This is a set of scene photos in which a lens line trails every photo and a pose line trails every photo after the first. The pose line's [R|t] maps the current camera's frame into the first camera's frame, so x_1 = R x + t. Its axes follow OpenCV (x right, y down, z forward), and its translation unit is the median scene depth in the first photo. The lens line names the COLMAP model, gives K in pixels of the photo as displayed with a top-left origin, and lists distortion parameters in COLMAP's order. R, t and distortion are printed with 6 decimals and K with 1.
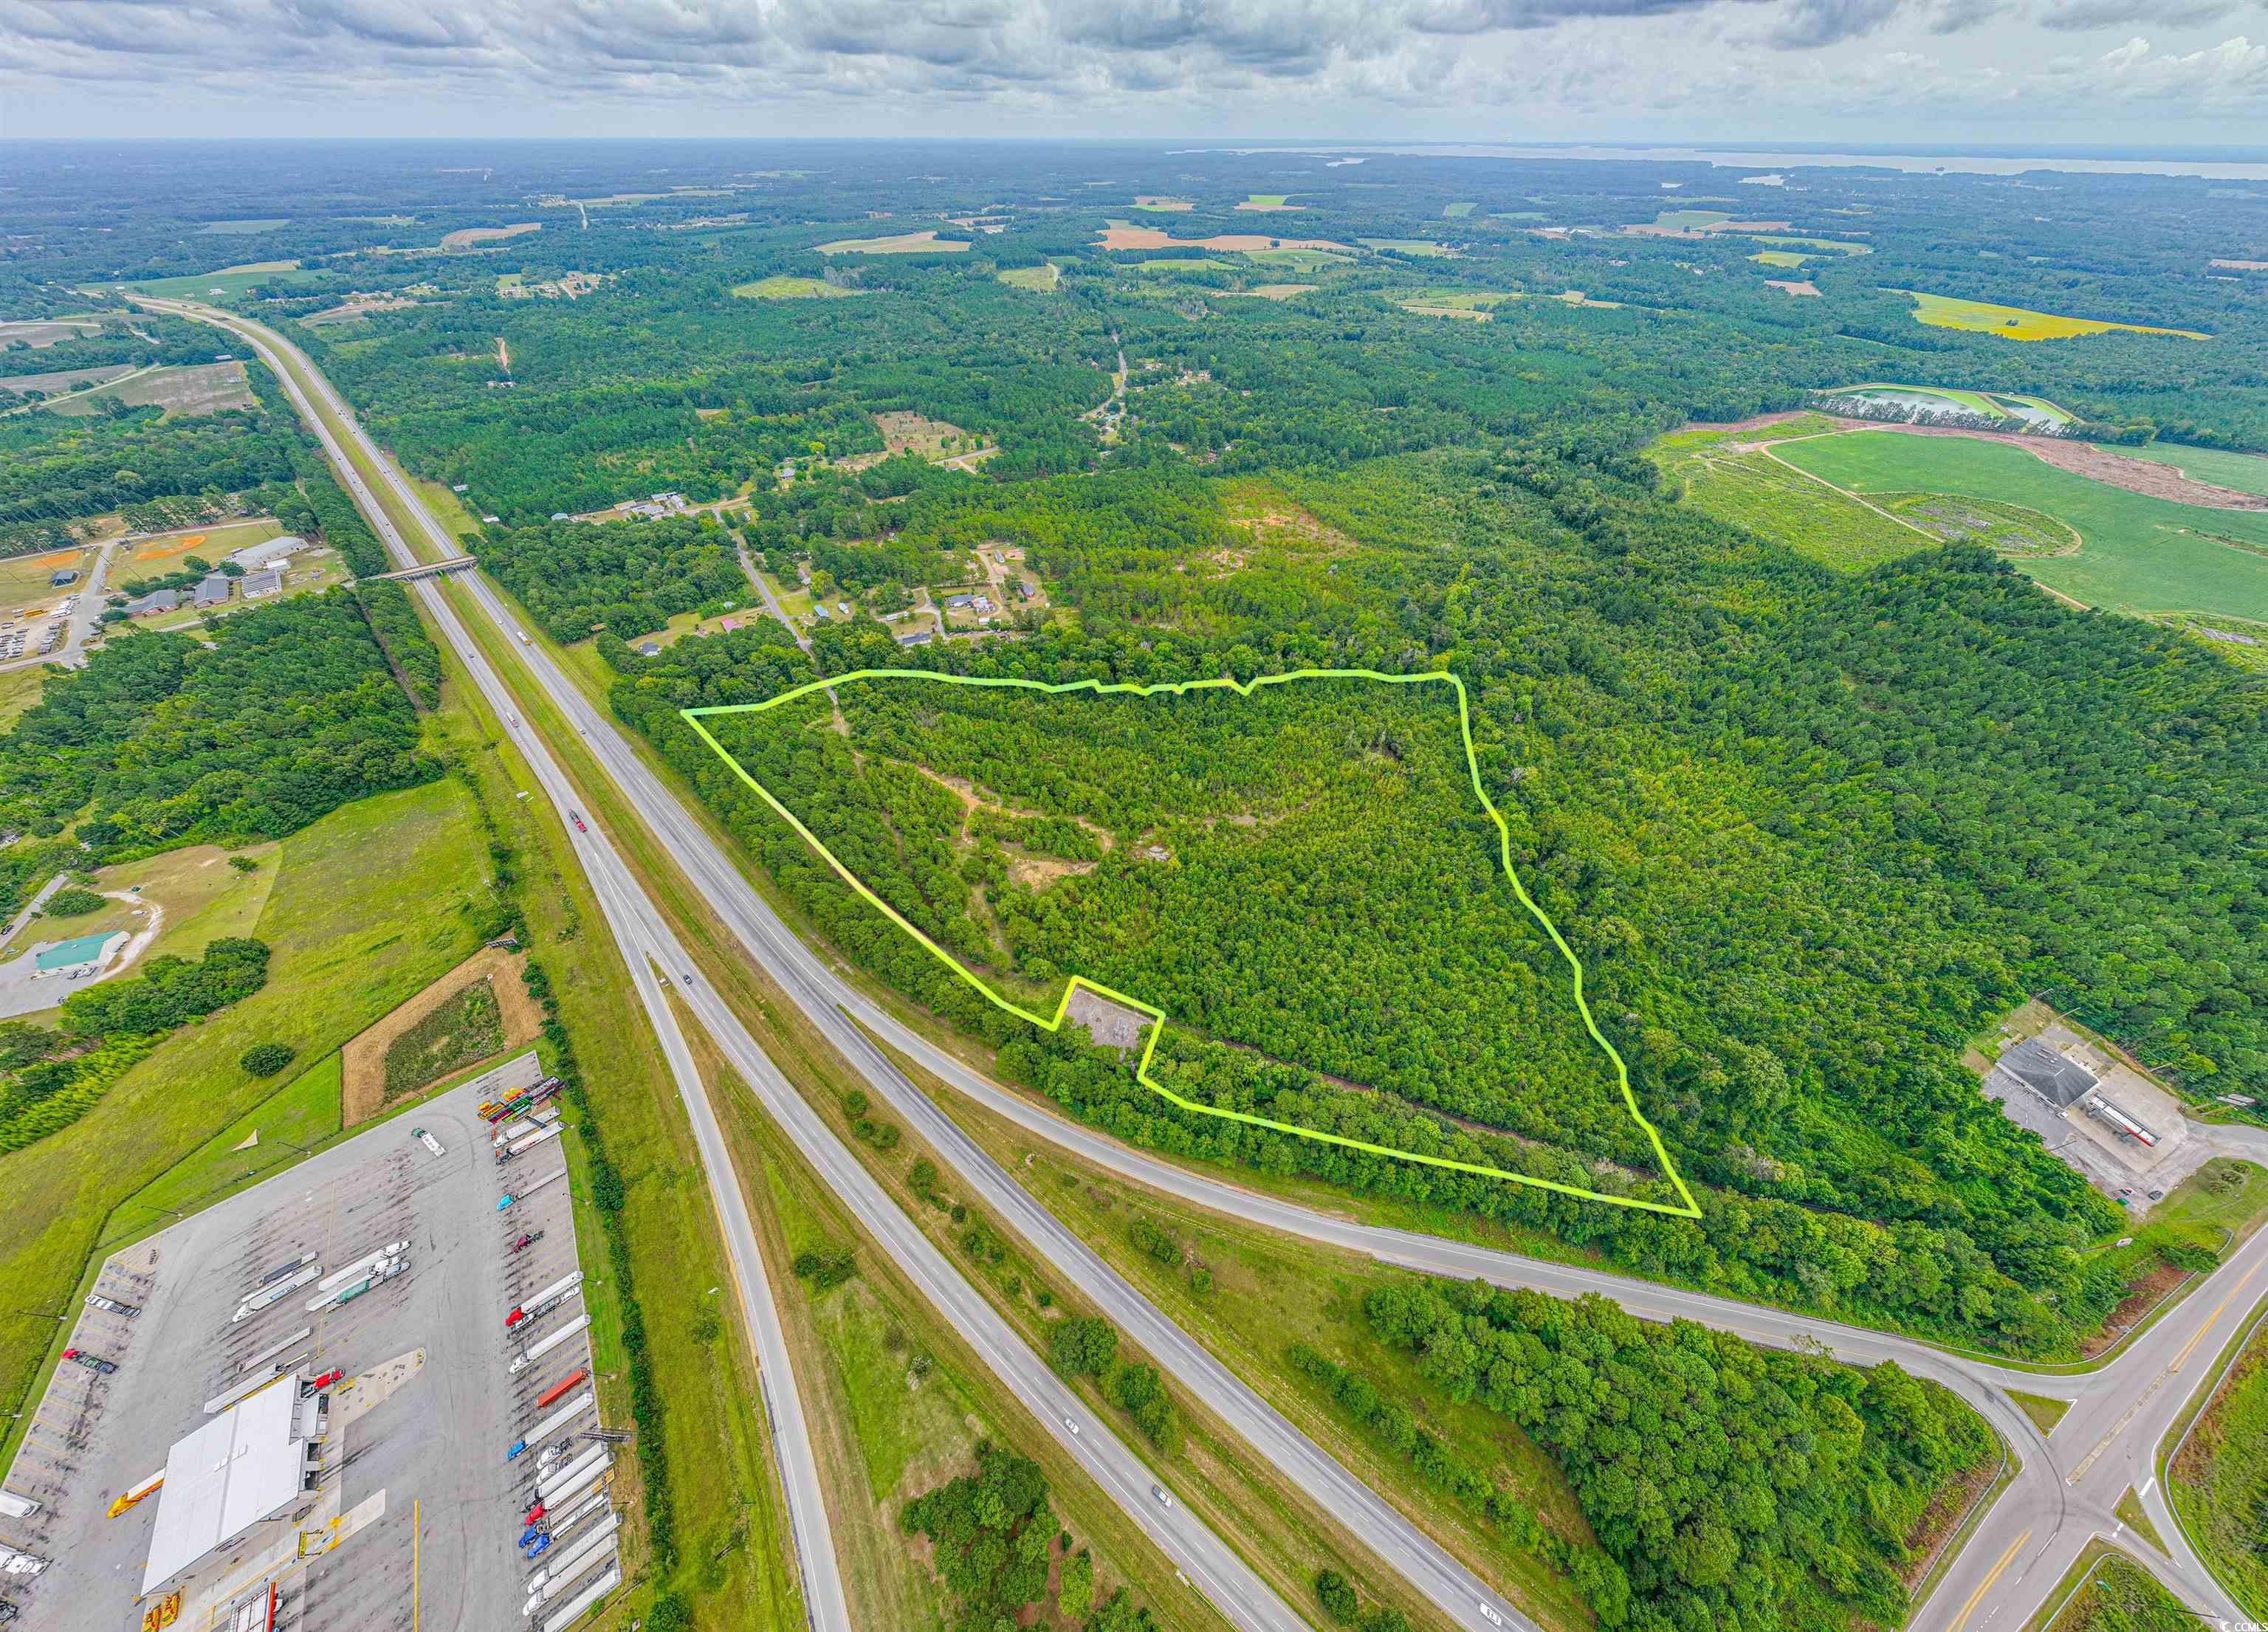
lens RADIAL K [[670.6, 0, 1140.5], [0, 670.6, 804.4], [0, 0, 1]] dist [0.002109, -0.000161]
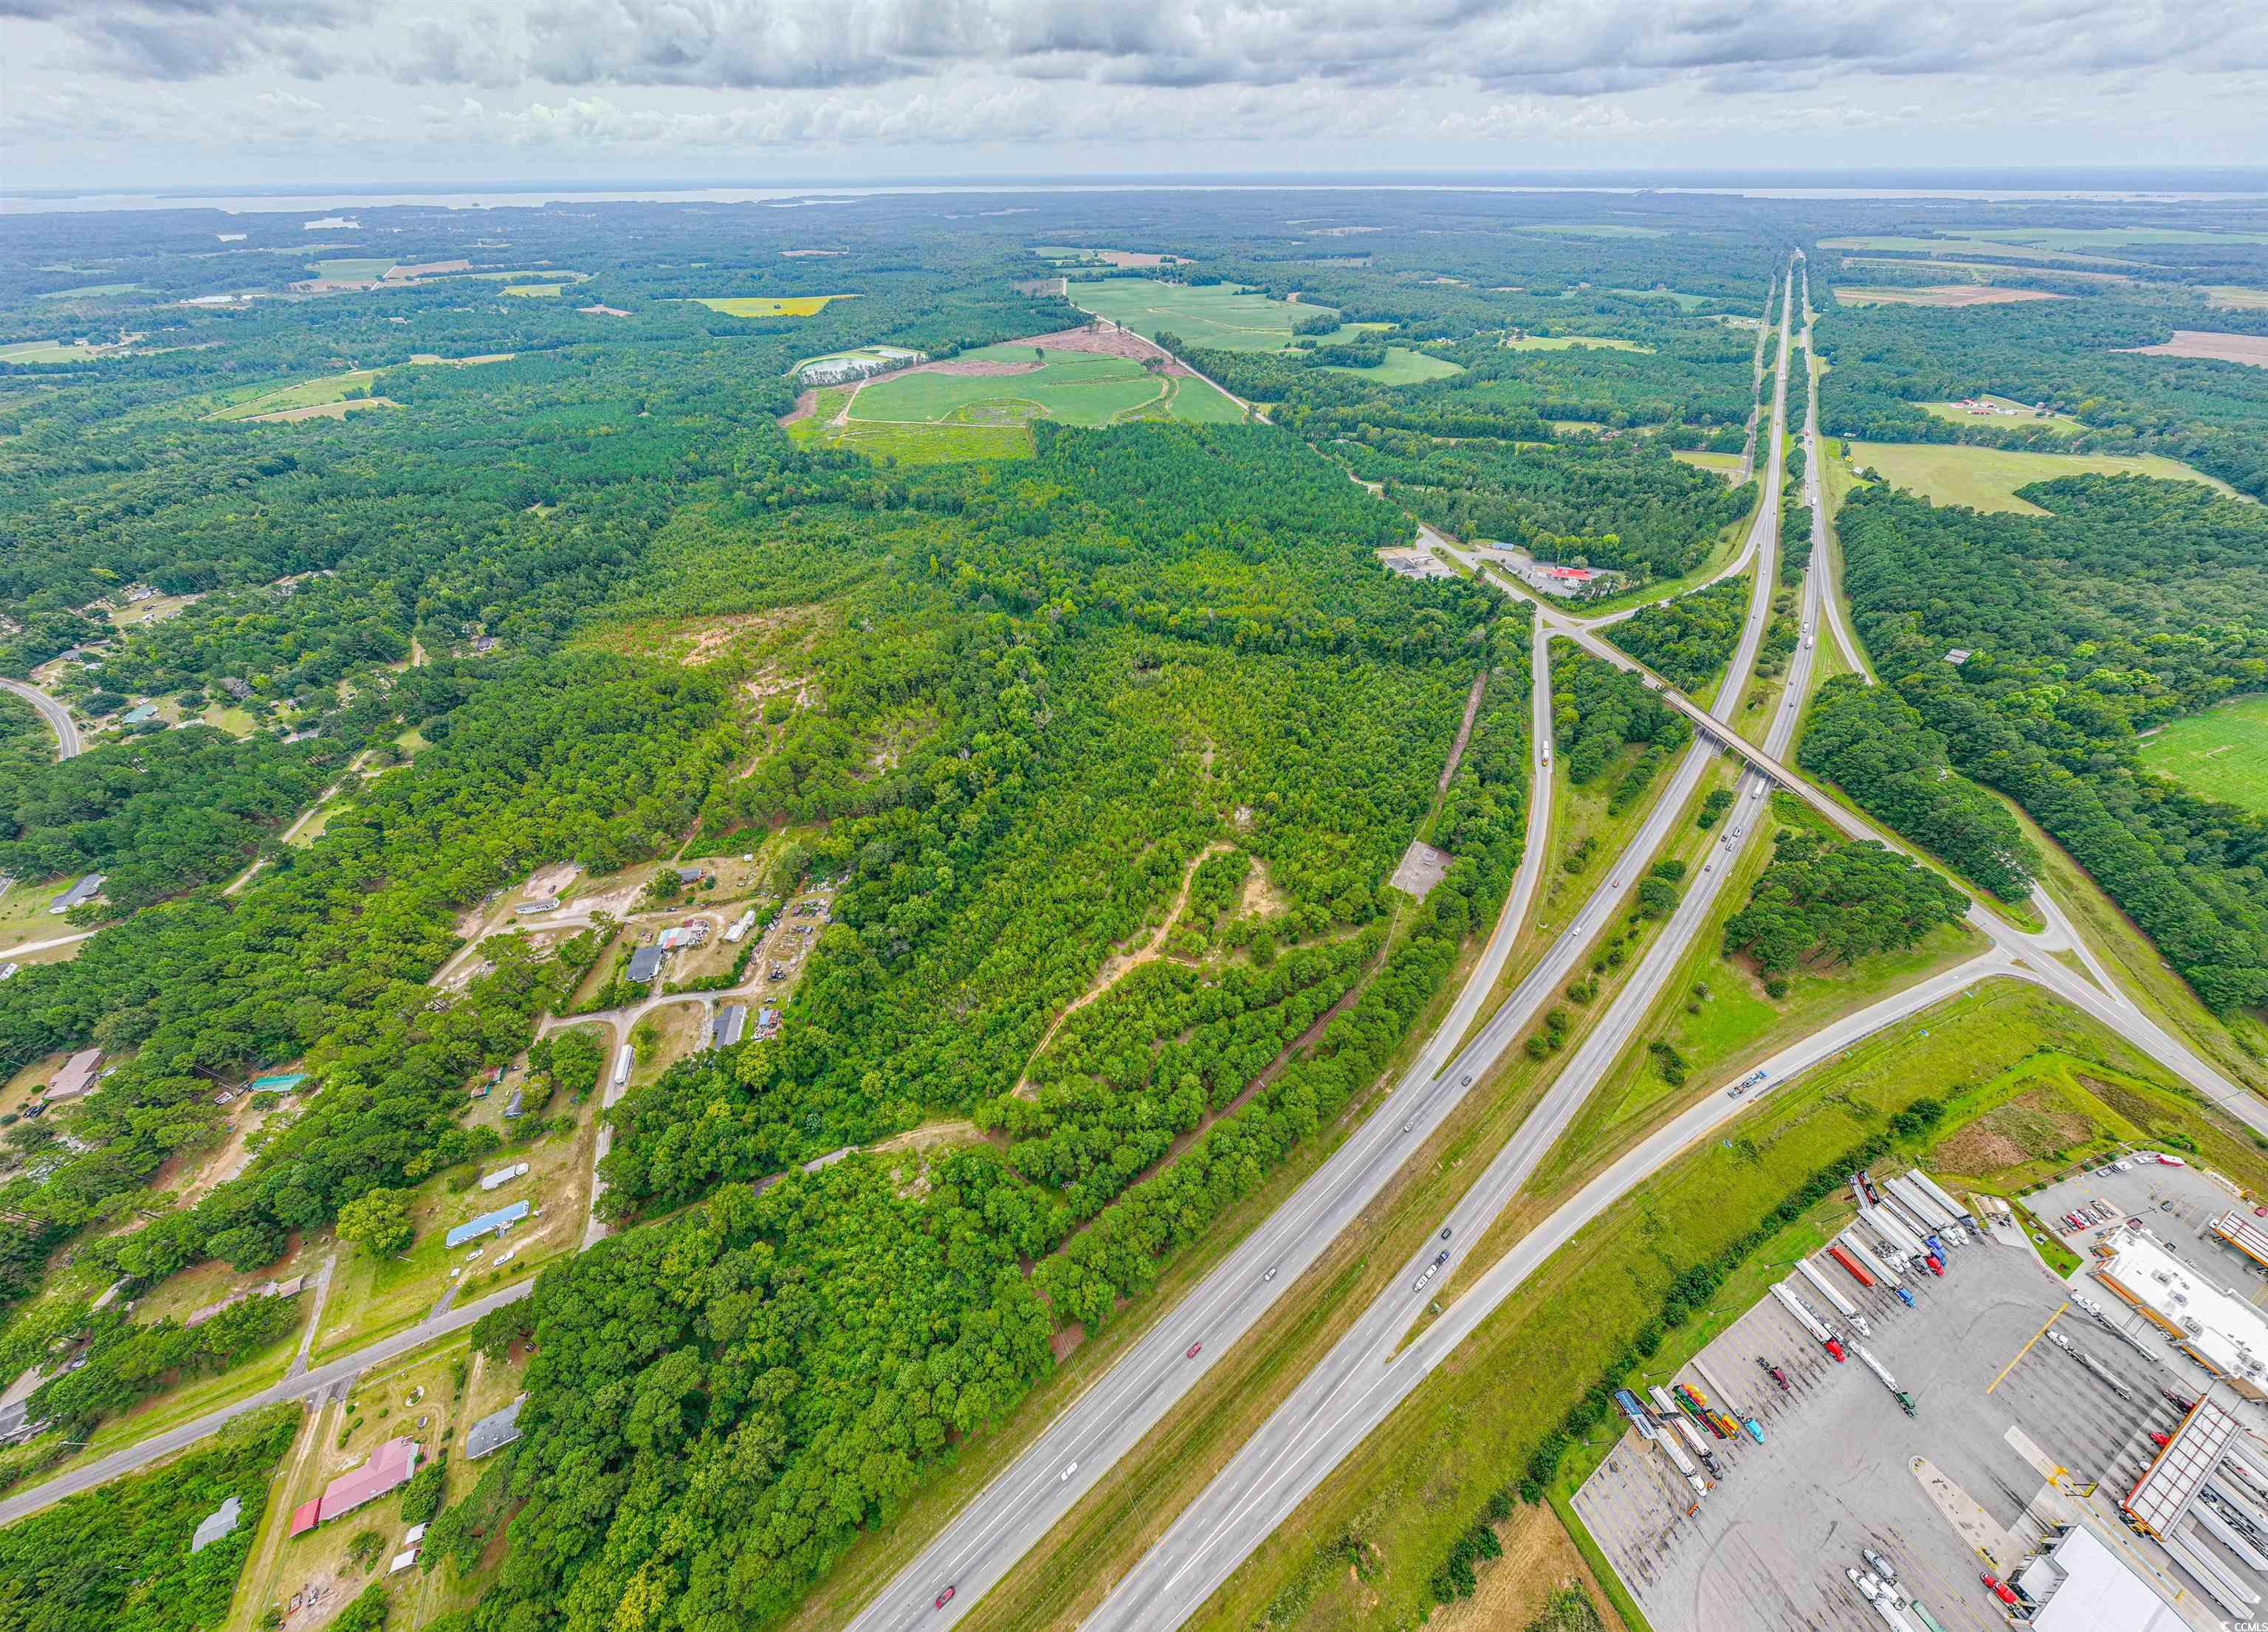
lens RADIAL K [[670.6, 0, 1136.2], [0, 670.6, 804.4], [0, 0, 1]] dist [0.002109, -0.000161]
pose [[0.194056, -0.679408, 0.707635, -0.830047], [0.701679, 0.600240, 0.383874, -0.515760], [-0.685558, 0.422039, 0.593206, 0.508360]]
